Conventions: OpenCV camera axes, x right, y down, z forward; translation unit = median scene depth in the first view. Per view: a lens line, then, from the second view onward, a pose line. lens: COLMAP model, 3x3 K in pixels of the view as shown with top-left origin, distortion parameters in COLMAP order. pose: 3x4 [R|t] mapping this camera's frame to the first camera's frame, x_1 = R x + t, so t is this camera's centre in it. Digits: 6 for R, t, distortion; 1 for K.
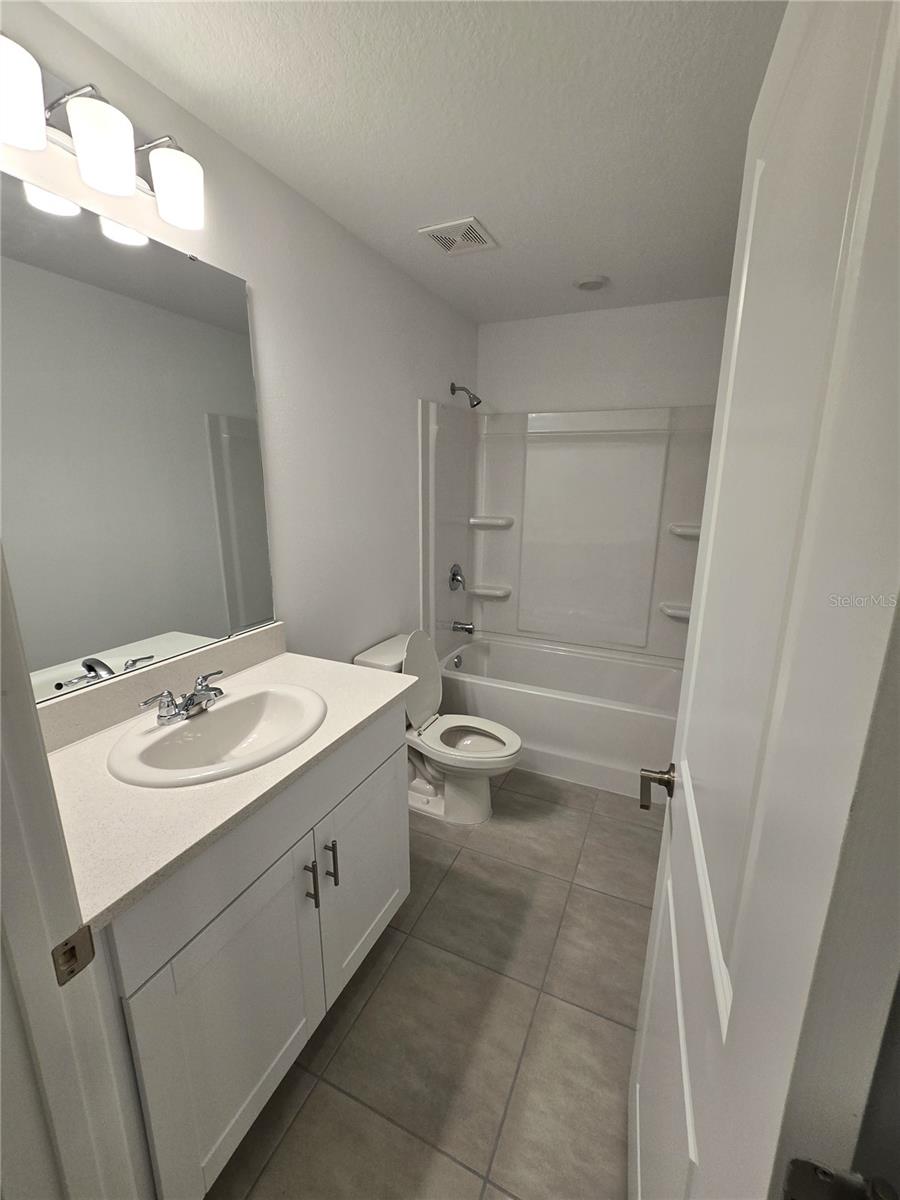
lens RADIAL K [[490.1, 0, 455.5], [0, 490.1, 599.8], [0, 0, 1]] dist [0.004539, -0.001801]
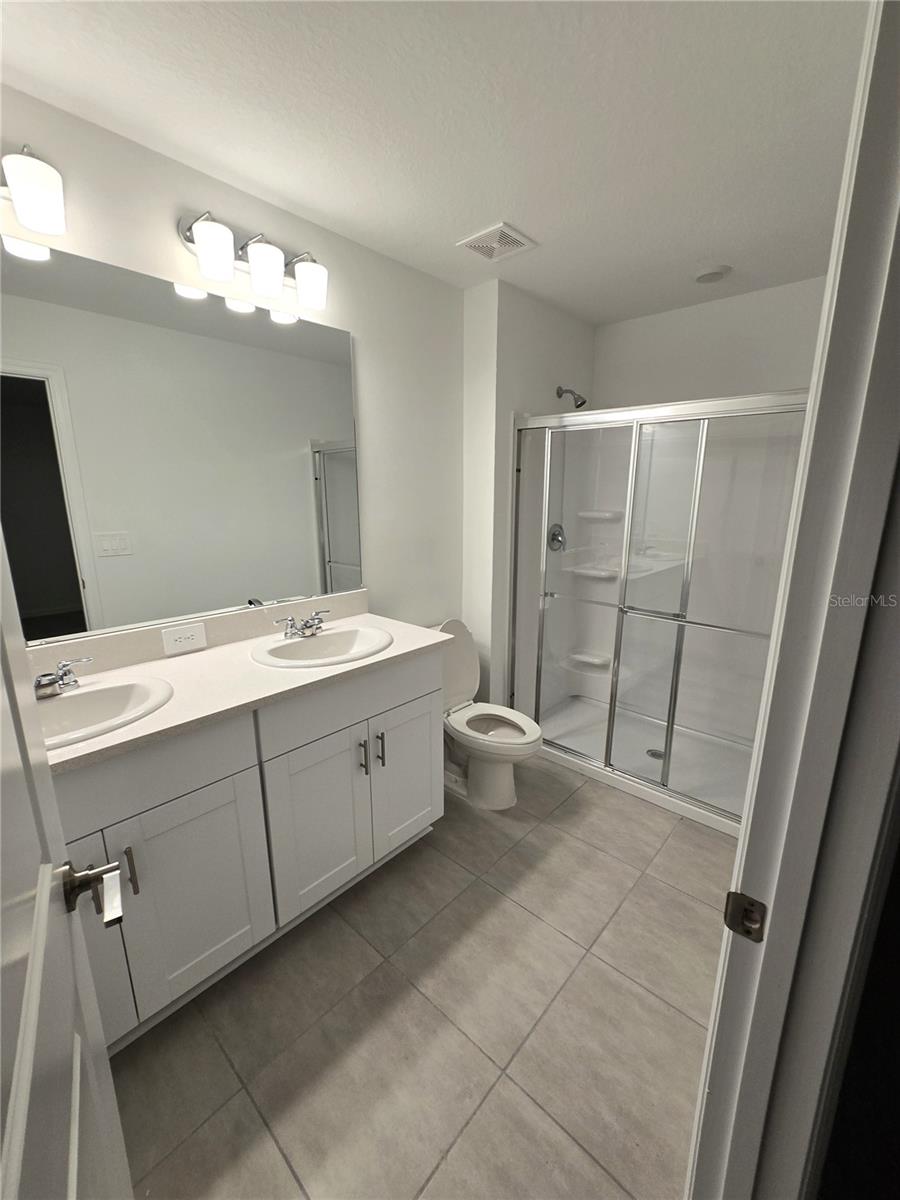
lens RADIAL K [[490.1, 0, 444.8], [0, 490.1, 599.1], [0, 0, 1]] dist [0.004539, -0.001801]
pose [[0.939174, 0.070574, -0.336112, 0.355875], [-0.070245, 0.997443, 0.013155, 0.079744], [0.336181, 0.011255, 0.941730, -0.255521]]
